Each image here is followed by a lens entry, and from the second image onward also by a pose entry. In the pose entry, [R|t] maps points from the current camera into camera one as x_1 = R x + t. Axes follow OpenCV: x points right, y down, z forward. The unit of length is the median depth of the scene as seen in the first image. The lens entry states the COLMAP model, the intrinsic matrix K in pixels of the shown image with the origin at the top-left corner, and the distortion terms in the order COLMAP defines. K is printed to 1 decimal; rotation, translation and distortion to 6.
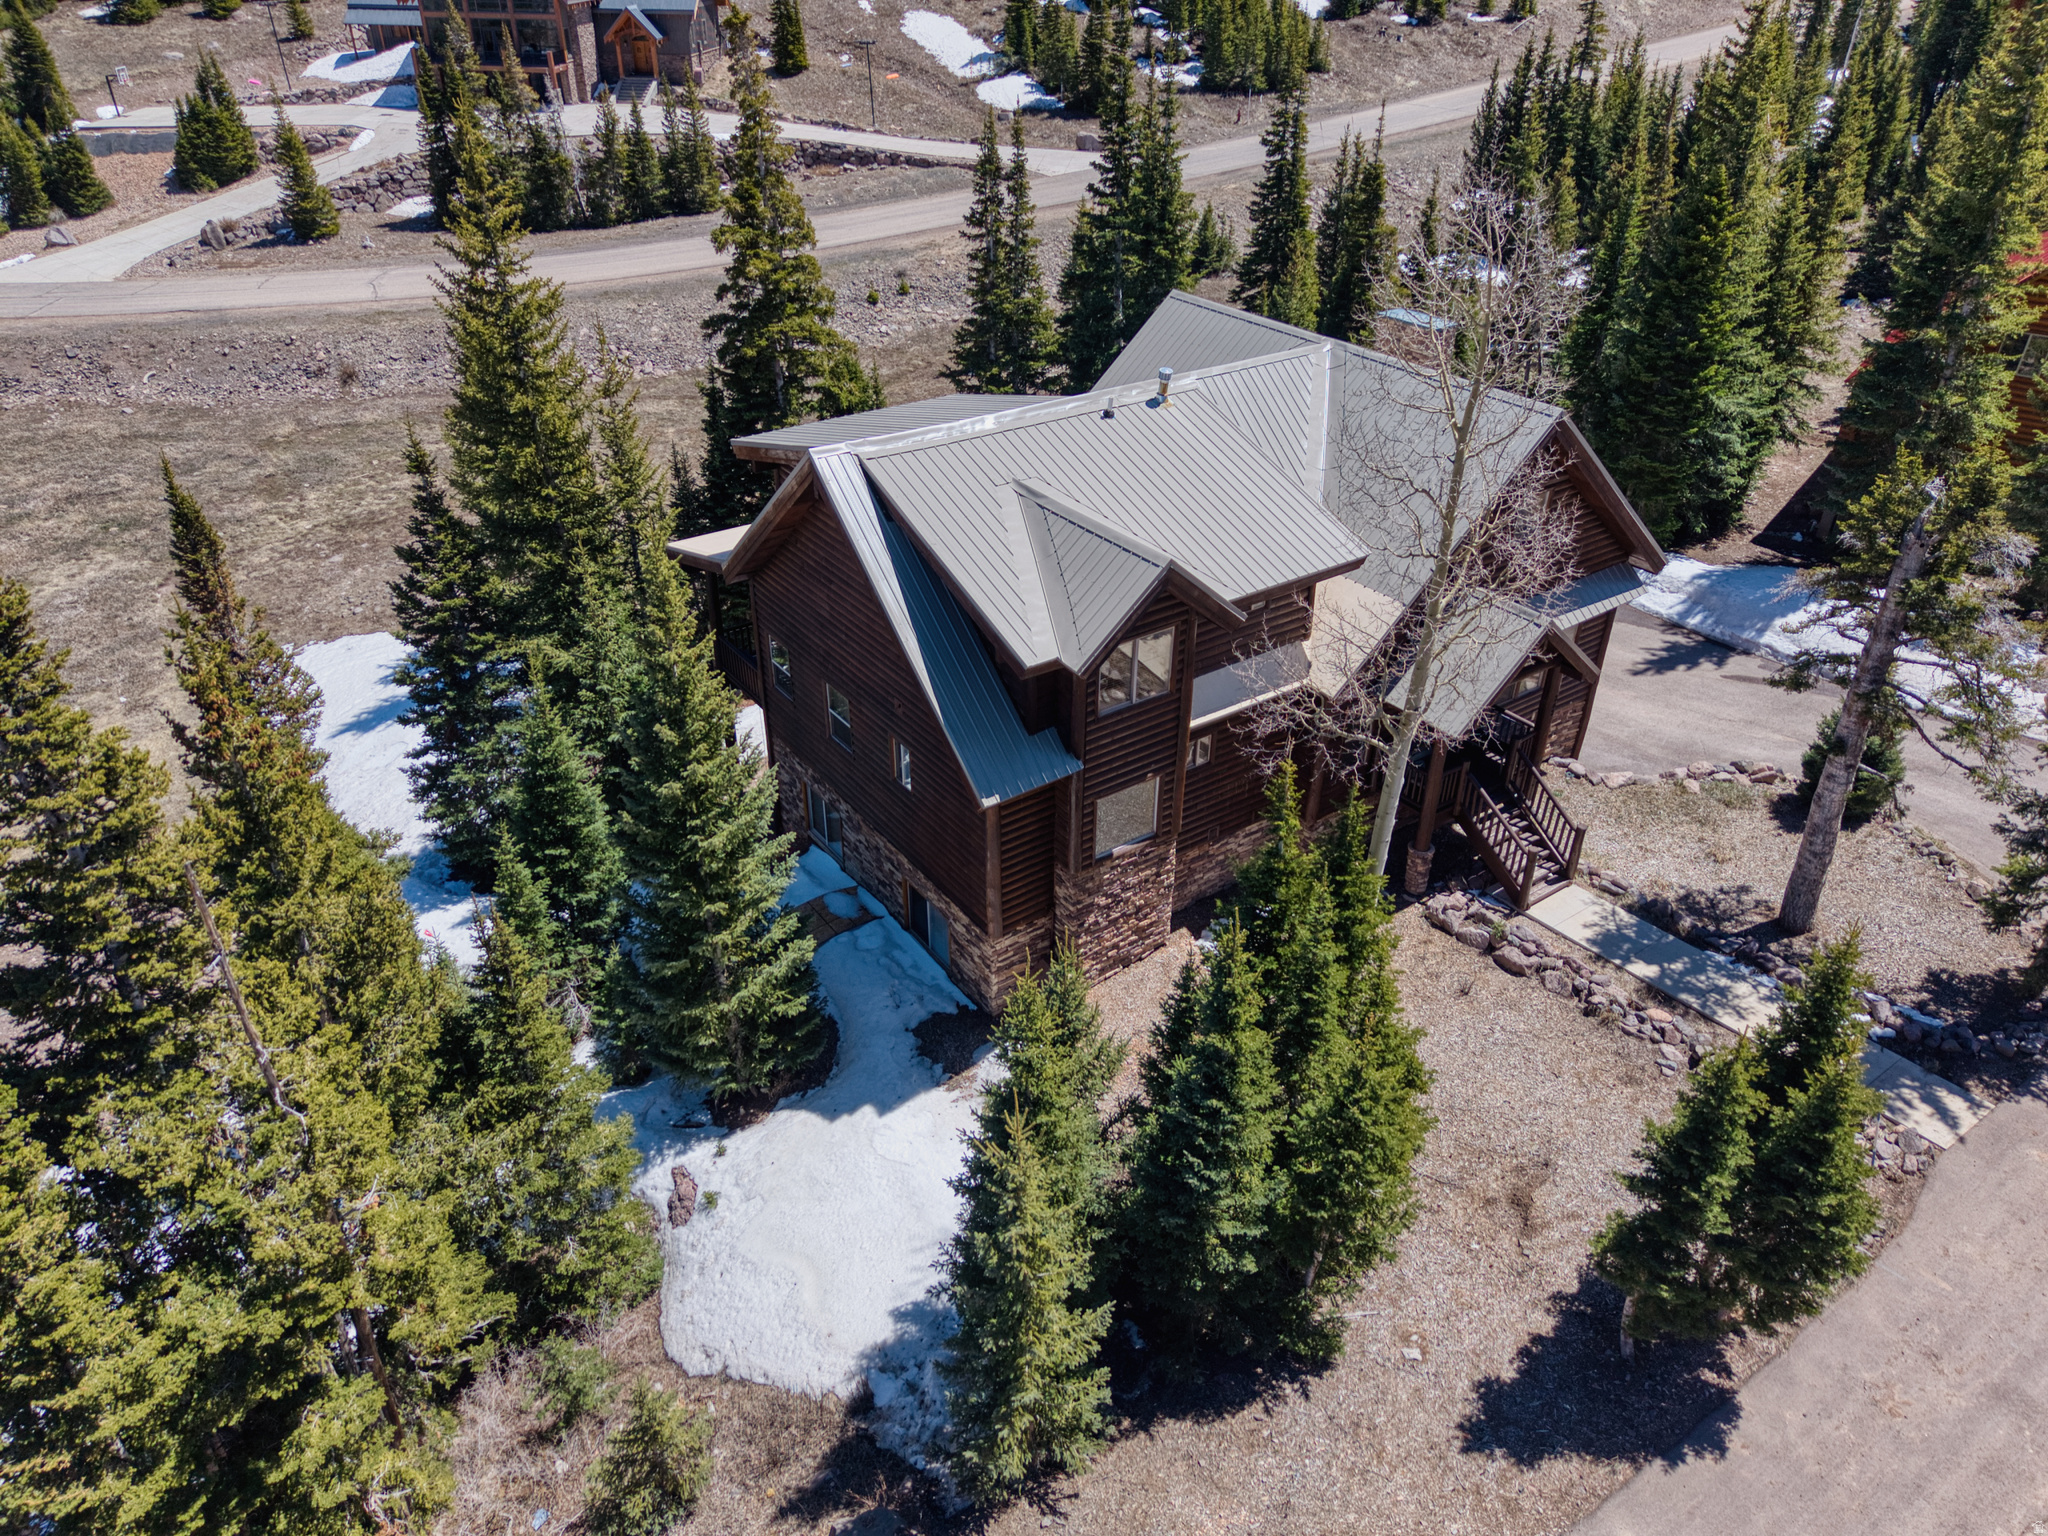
lens RADIAL K [[1392.4, 0, 1015.0], [0, 1392.4, 751.3], [0, 0, 1]] dist [0.030892, -0.029420]
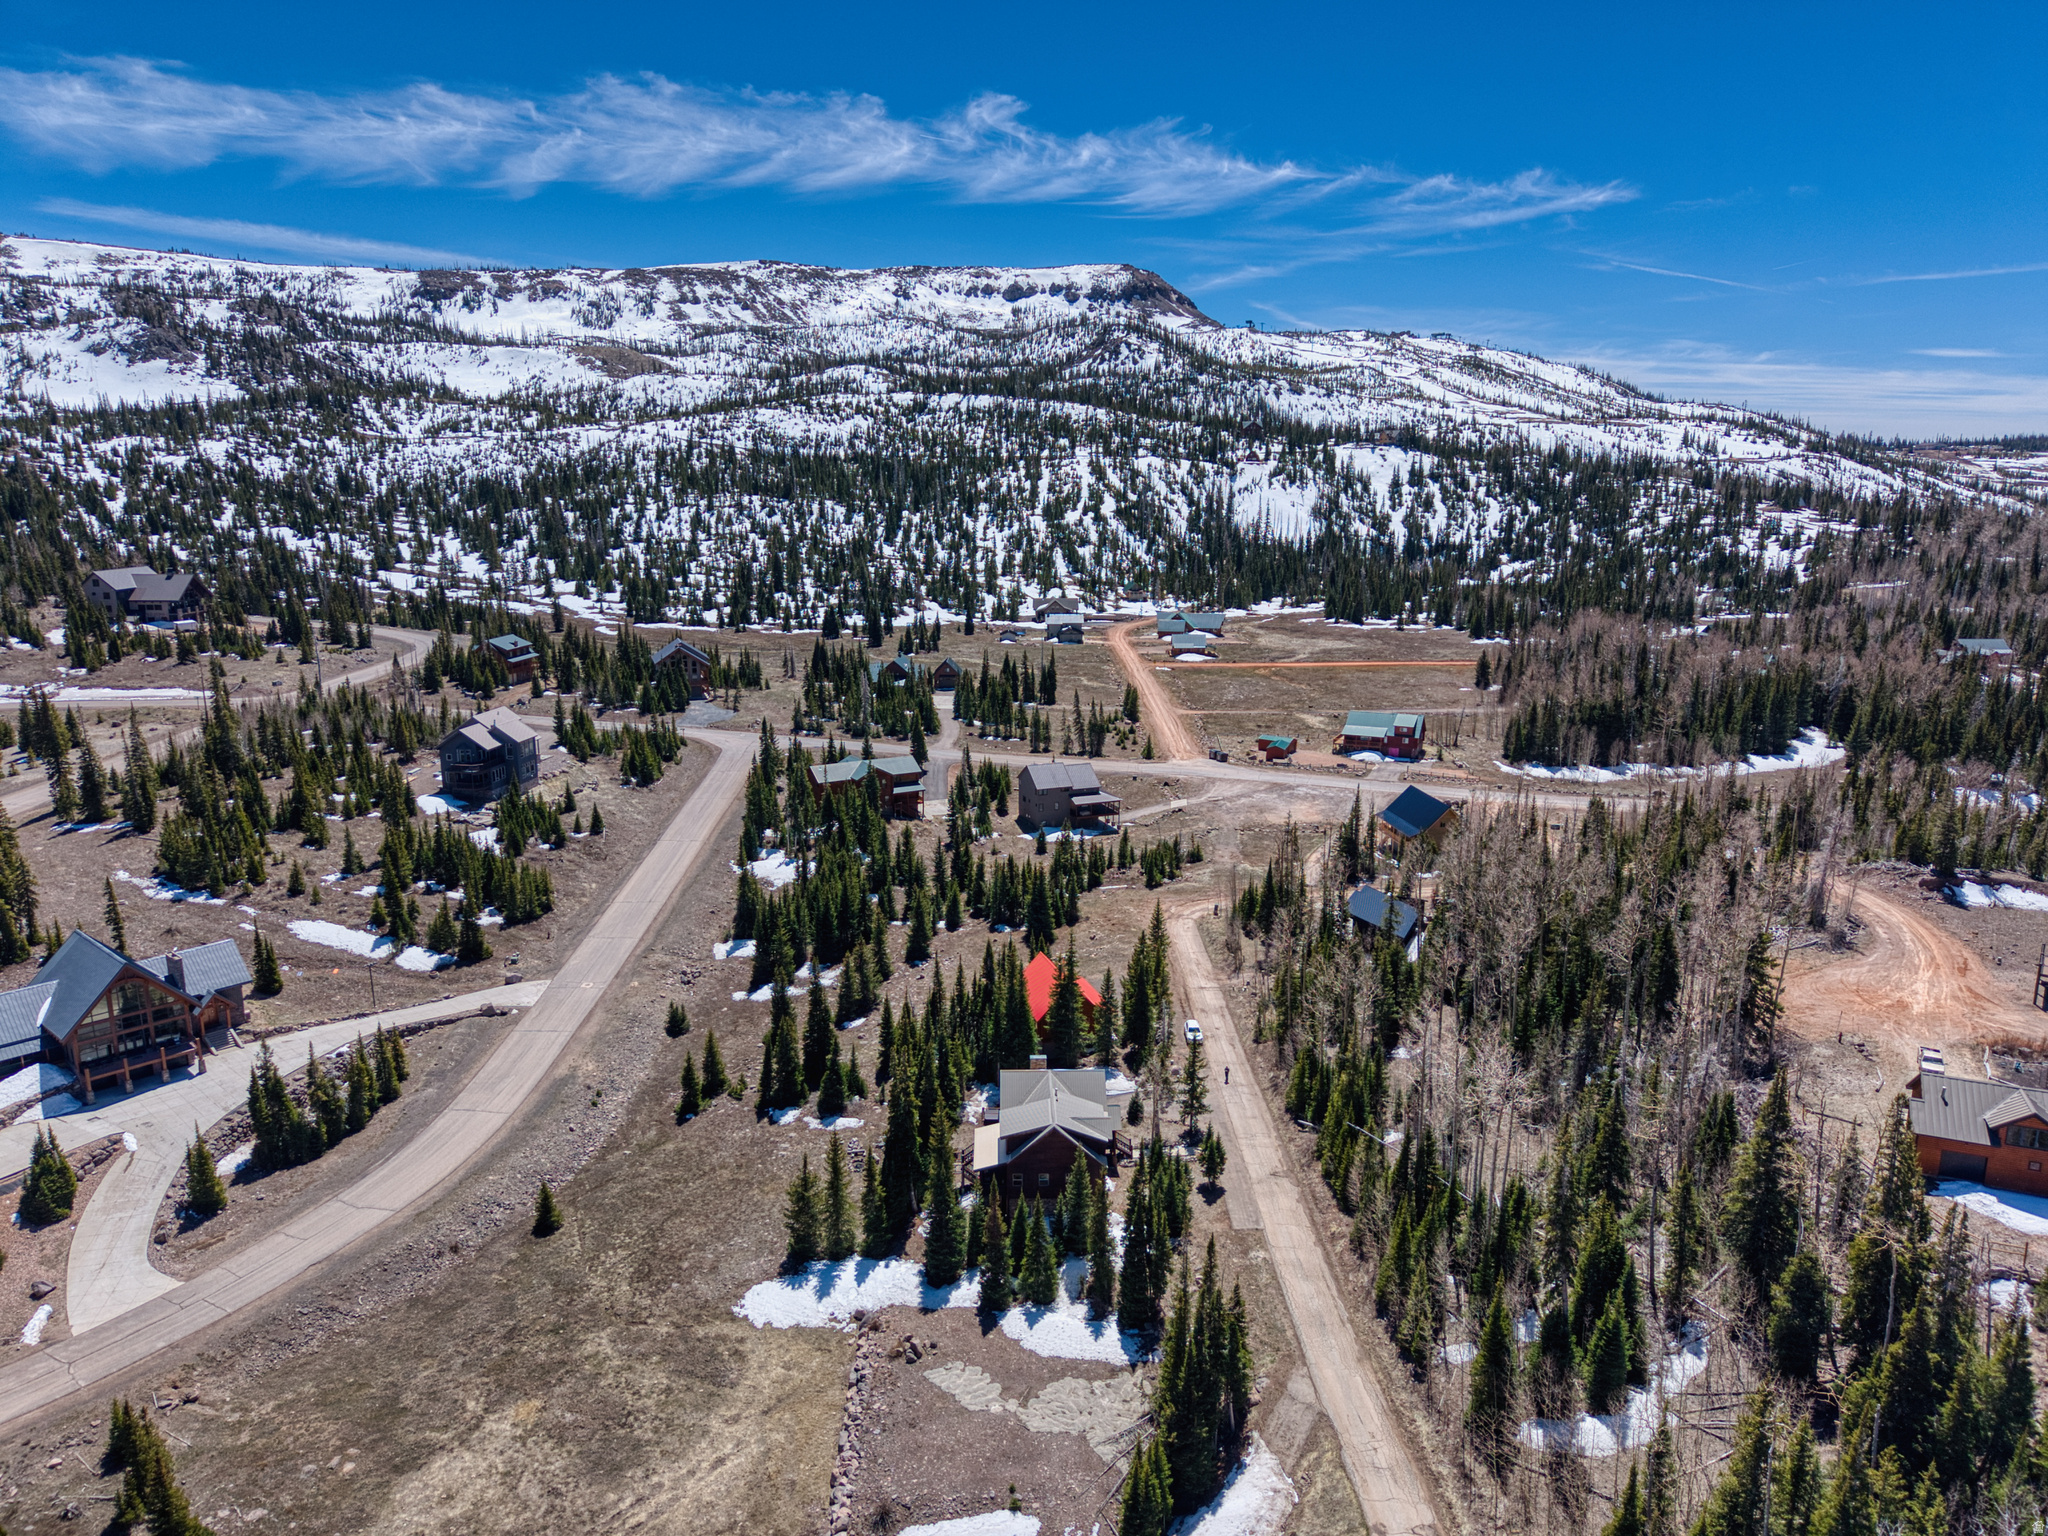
lens RADIAL K [[1392.4, 0, 1015.0], [0, 1392.4, 751.3], [0, 0, 1]] dist [0.030892, -0.029420]
pose [[0.559891, -0.175439, 0.809779, -1.134821], [0.436722, 0.893032, -0.108478, -0.259737], [-0.704128, 0.414384, 0.576619, -0.678909]]
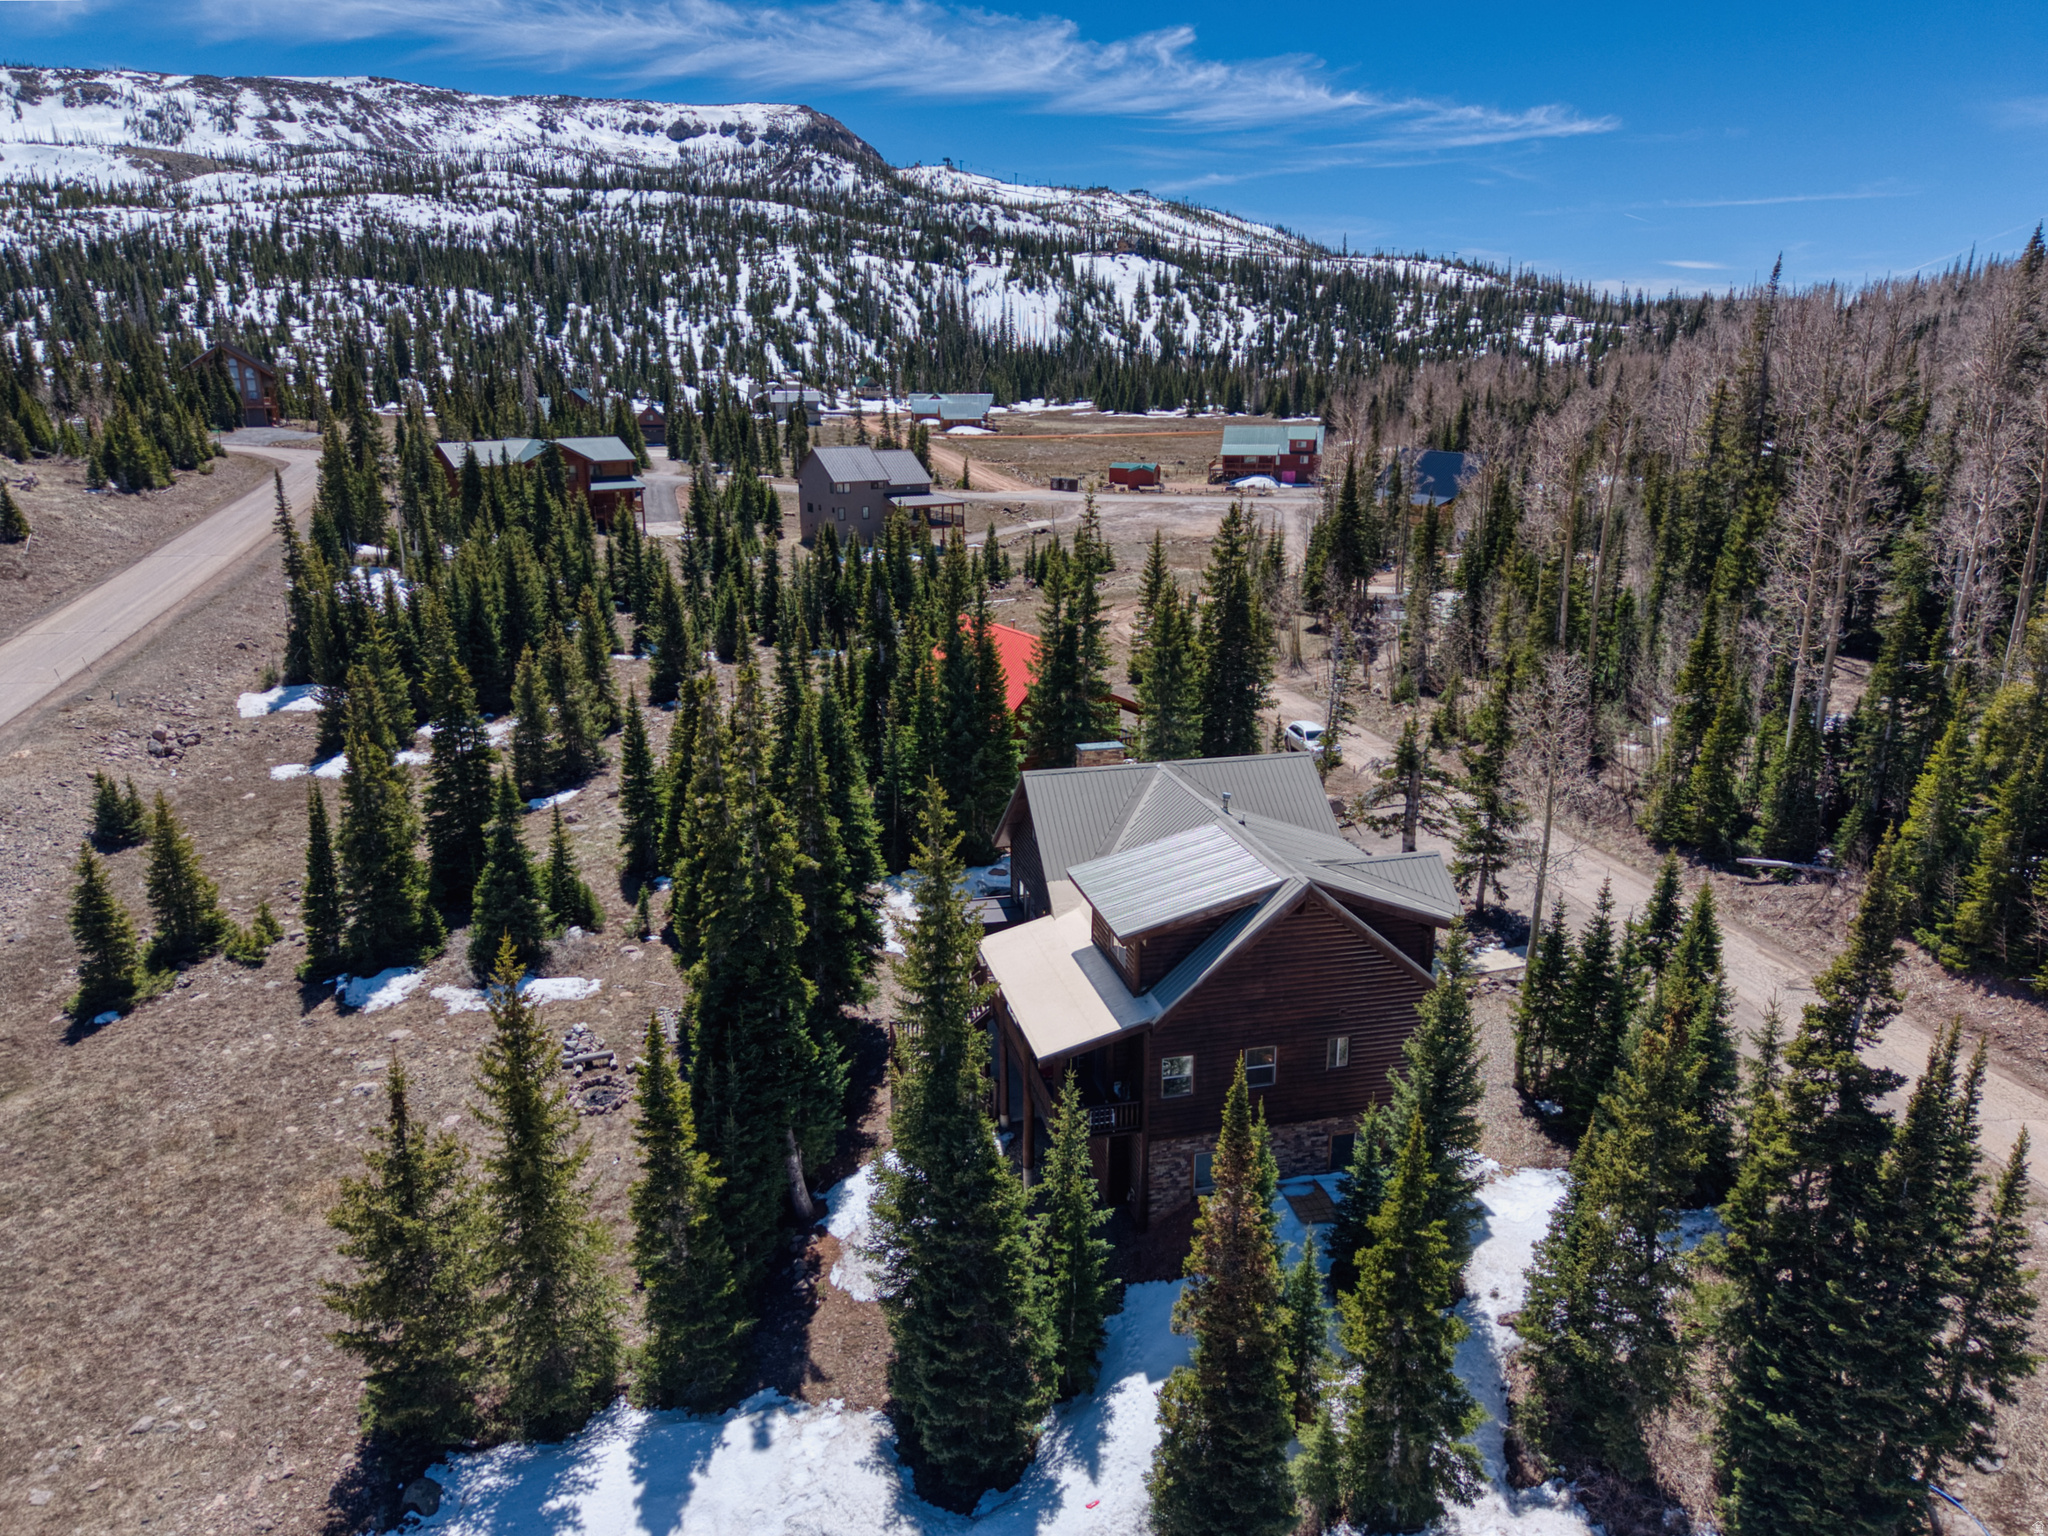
lens RADIAL K [[1403.4, 0, 1020.6], [0, 1403.4, 762.7], [0, 0, 1]] dist [-0.002652, 0.000697]
pose [[0.359612, -0.260631, 0.895964, -0.422441], [0.492783, 0.868423, 0.054832, -0.149969], [-0.792367, 0.421797, 0.440729, 0.138093]]
